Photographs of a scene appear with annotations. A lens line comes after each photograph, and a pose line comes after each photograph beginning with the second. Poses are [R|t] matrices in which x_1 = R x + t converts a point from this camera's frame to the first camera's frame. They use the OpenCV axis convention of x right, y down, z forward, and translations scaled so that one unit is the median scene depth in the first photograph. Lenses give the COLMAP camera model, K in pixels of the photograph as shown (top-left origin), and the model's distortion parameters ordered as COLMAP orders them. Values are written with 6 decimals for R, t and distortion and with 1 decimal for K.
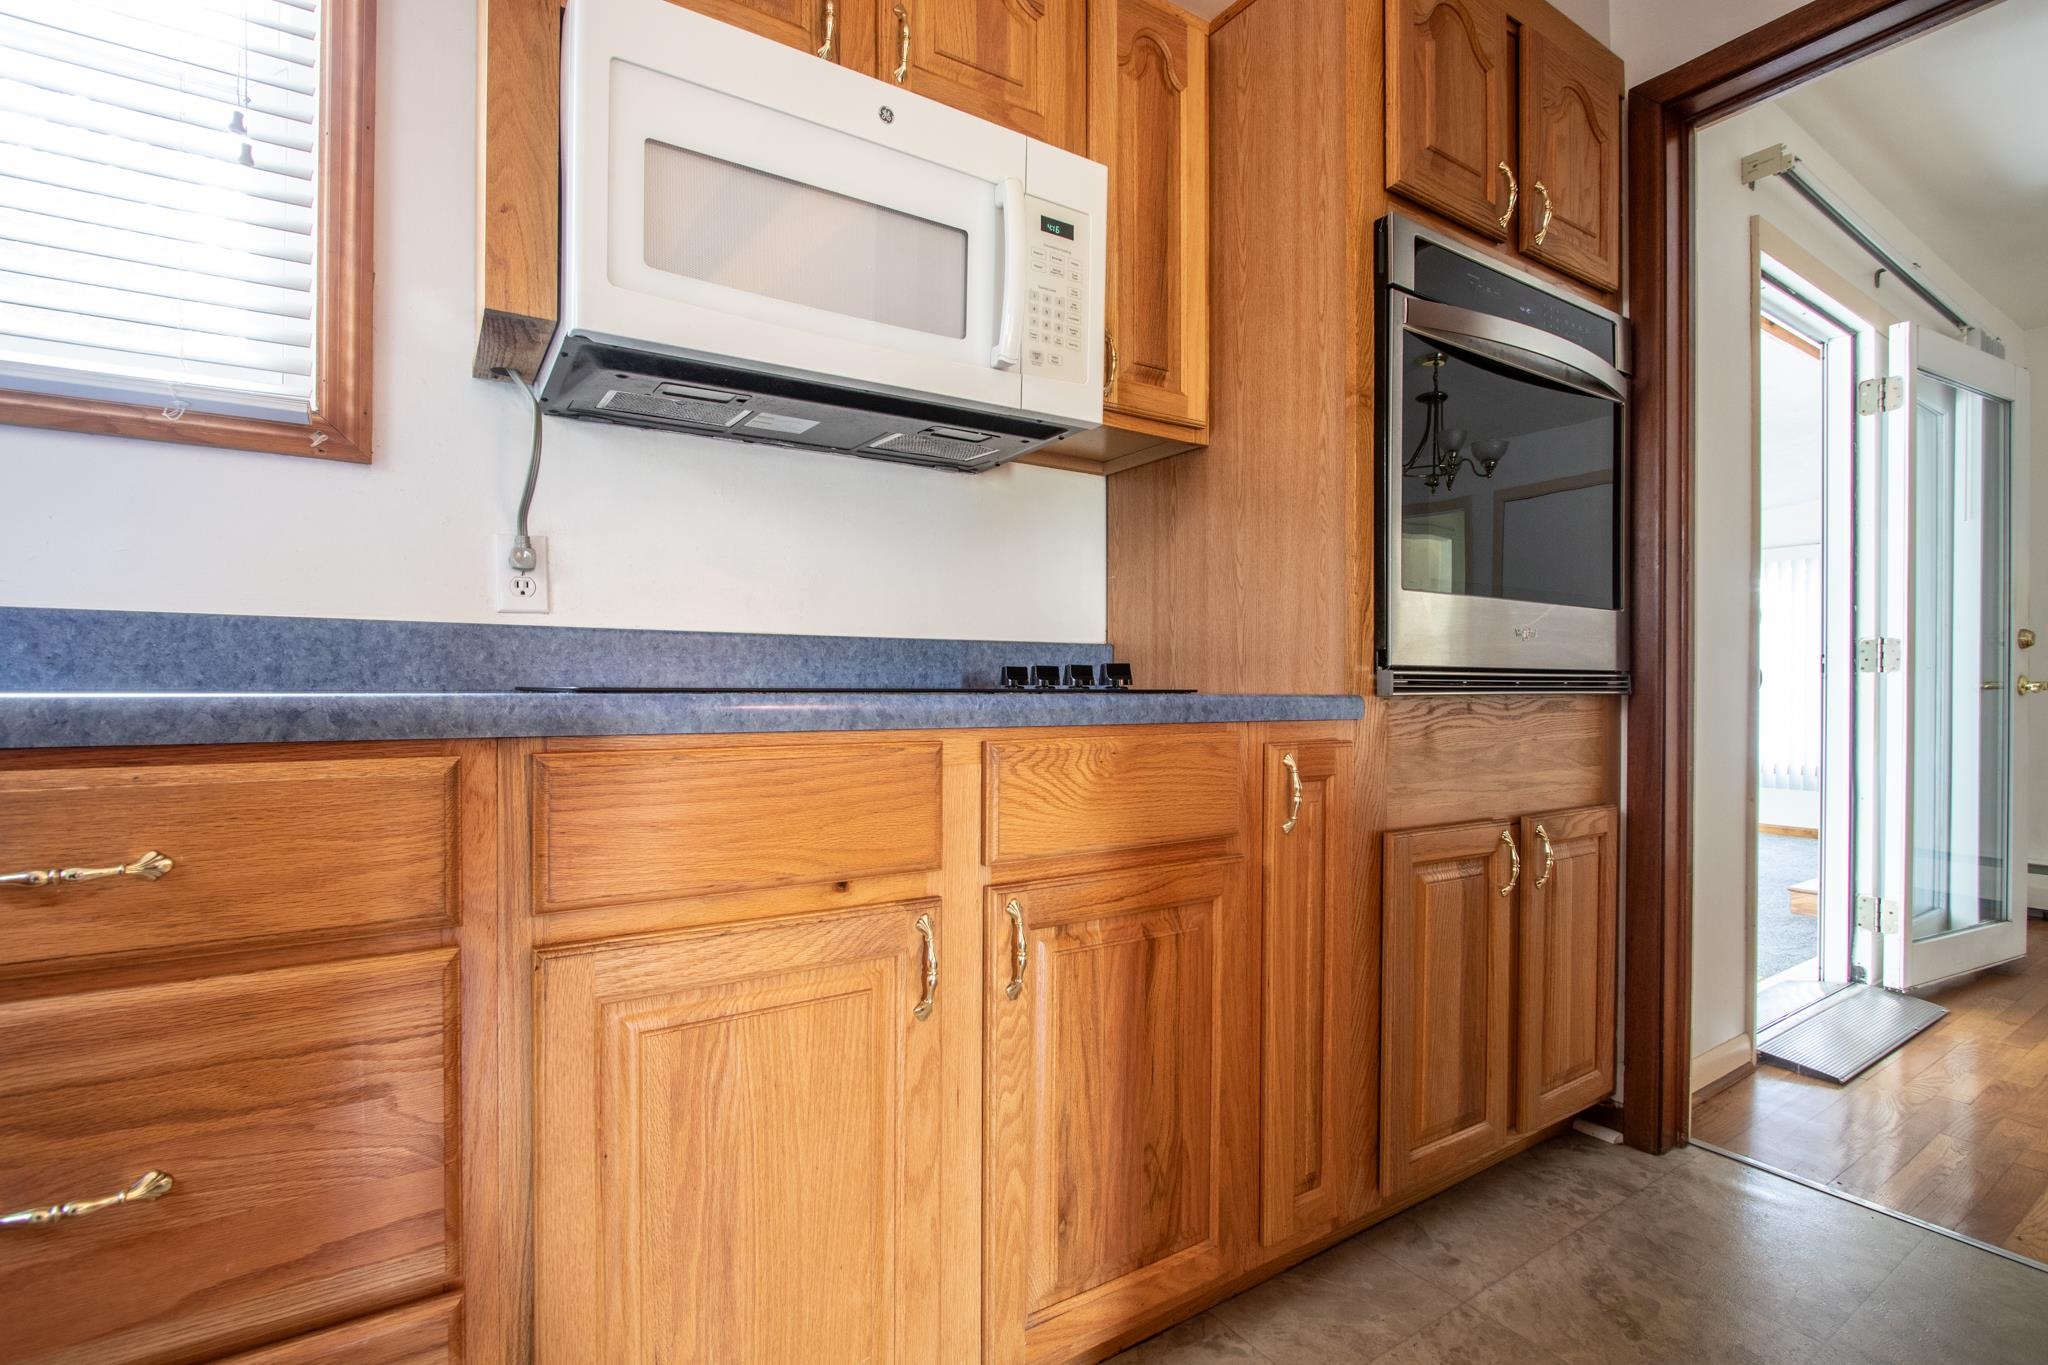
lens RADIAL K [[943.7, 0, 1019.5], [0, 943.7, 687.1], [0, 0, 1]] dist [-0.019923, 0.004169]
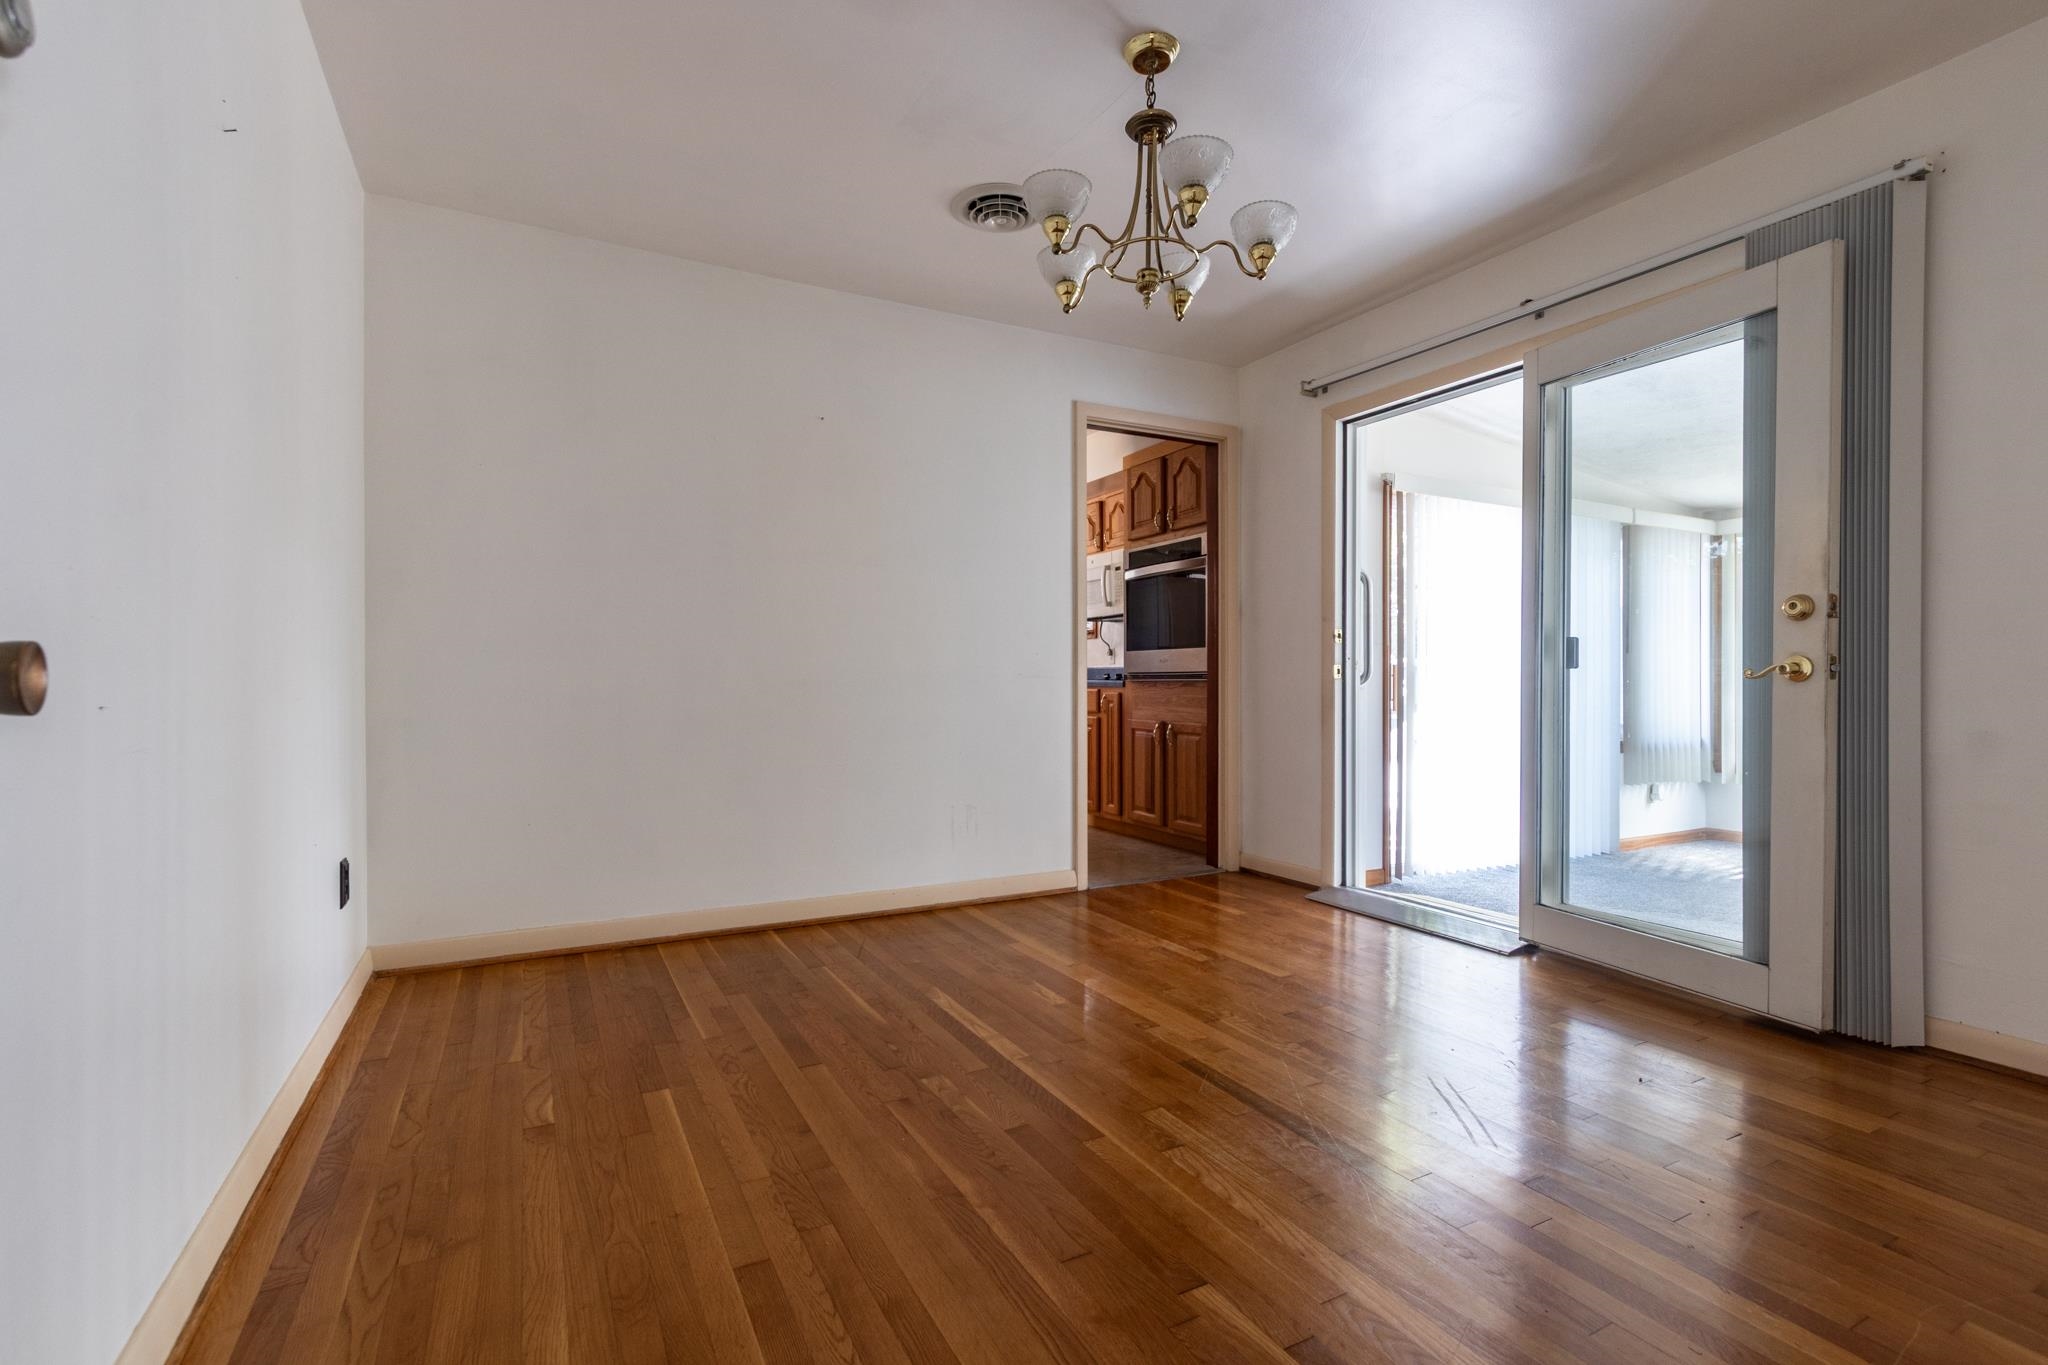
lens RADIAL K [[943.7, 0, 1038.7], [0, 943.7, 690.9], [0, 0, 1]] dist [-0.019923, 0.004169]
pose [[-0.106655, 0.007223, -0.994270, 4.729391], [0.003559, 0.999970, 0.006882, 0.023276], [0.994290, -0.002805, -0.106678, 1.210420]]
